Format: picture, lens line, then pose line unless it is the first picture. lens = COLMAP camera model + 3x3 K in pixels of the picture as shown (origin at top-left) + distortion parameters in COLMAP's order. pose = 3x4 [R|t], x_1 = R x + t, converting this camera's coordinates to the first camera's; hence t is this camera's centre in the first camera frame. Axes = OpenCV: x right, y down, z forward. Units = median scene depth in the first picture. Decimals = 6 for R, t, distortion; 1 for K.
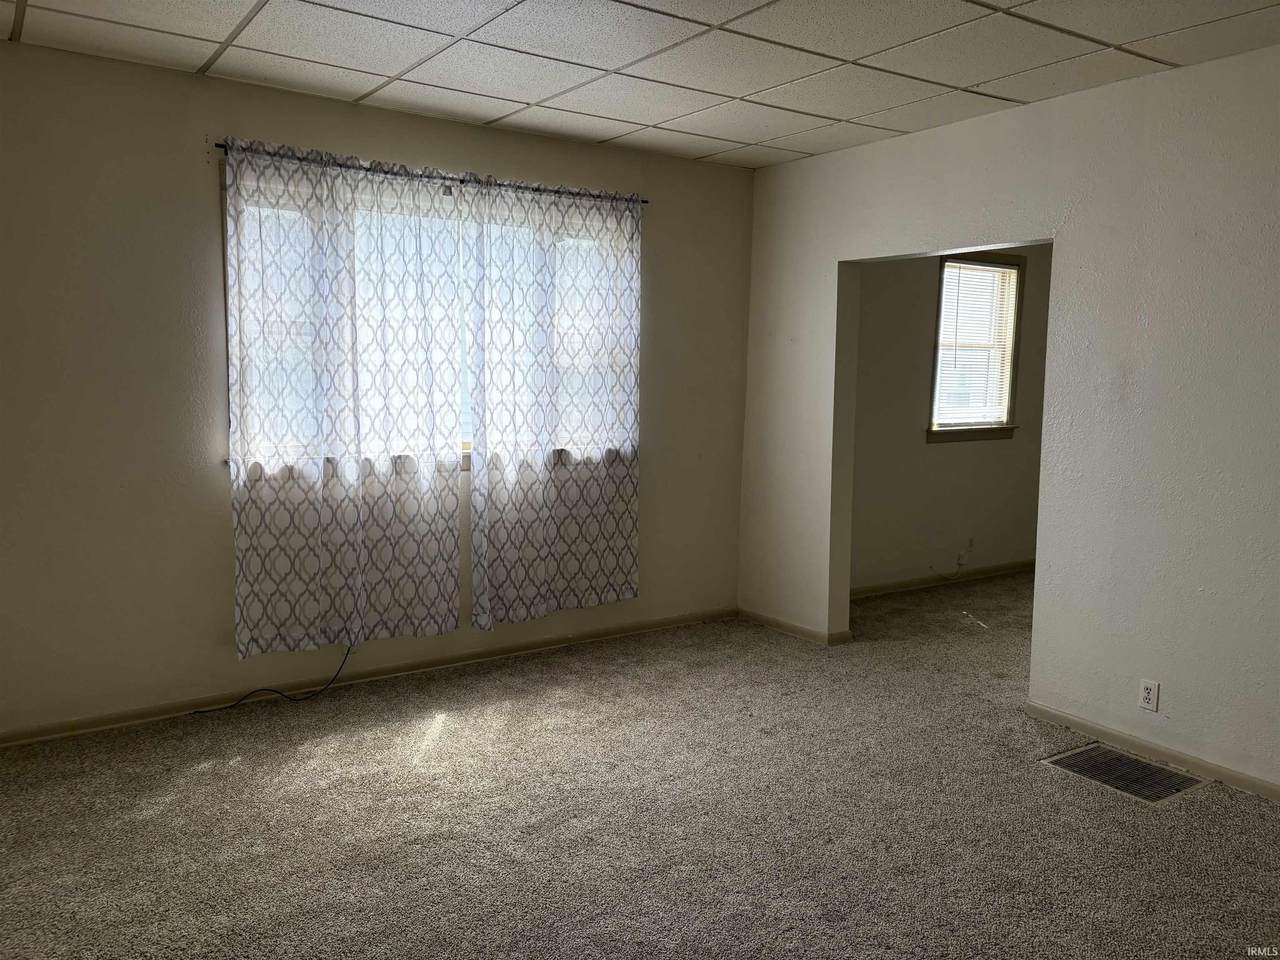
lens RADIAL K [[974.8, 0, 640.7], [0, 974.8, 516.9], [0, 0, 1]] dist [0.230888, -0.374632]
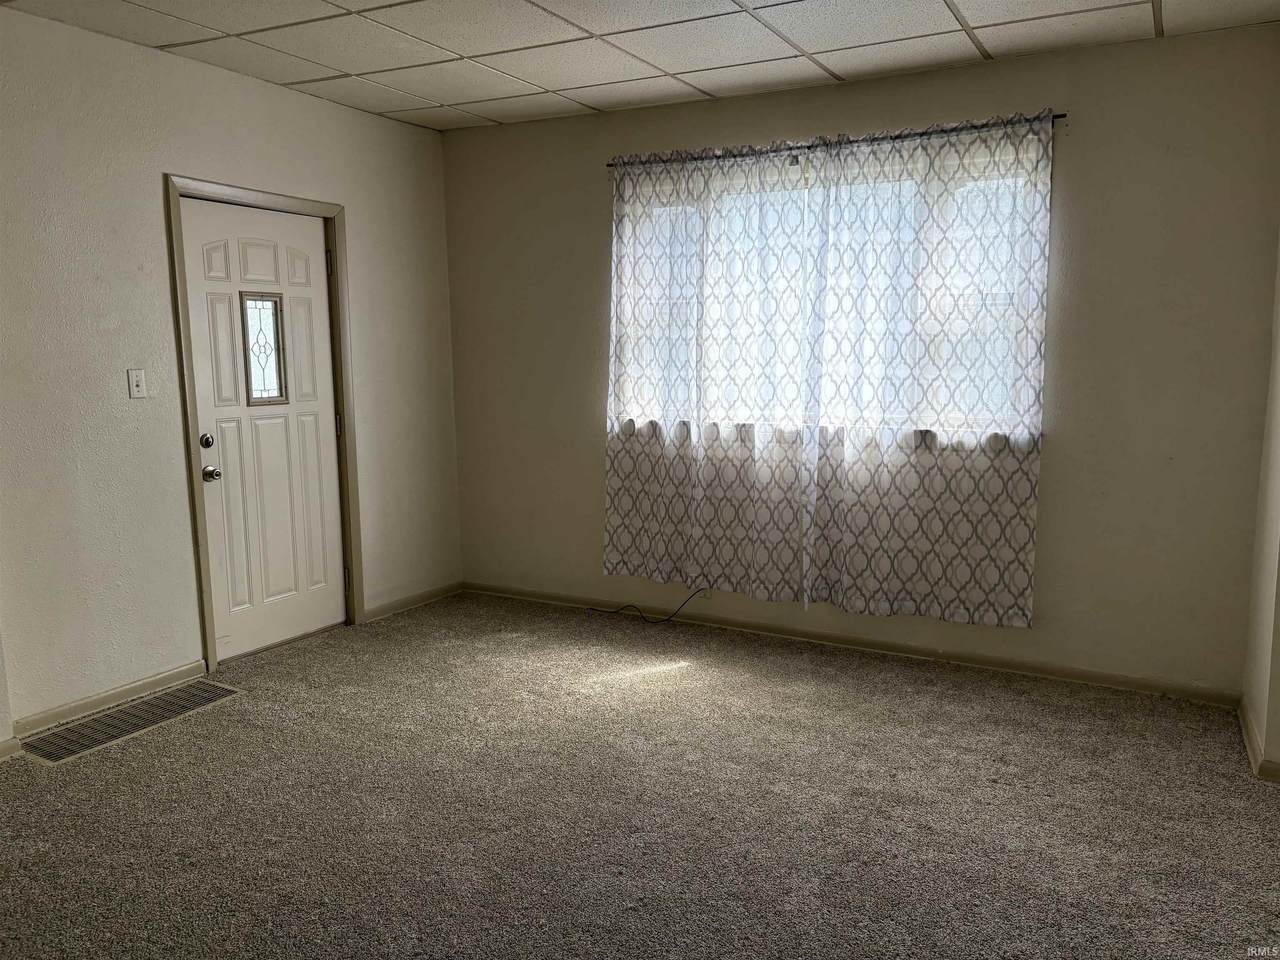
lens RADIAL K [[999.5, 0, 641.3], [0, 999.5, 510.0], [0, 0, 1]] dist [0.188230, -0.232419]
pose [[0.468432, 0.137245, -0.872774, 0.642415], [-0.131449, 0.987692, 0.084765, -0.046162], [0.873666, 0.075018, 0.480708, 0.385066]]
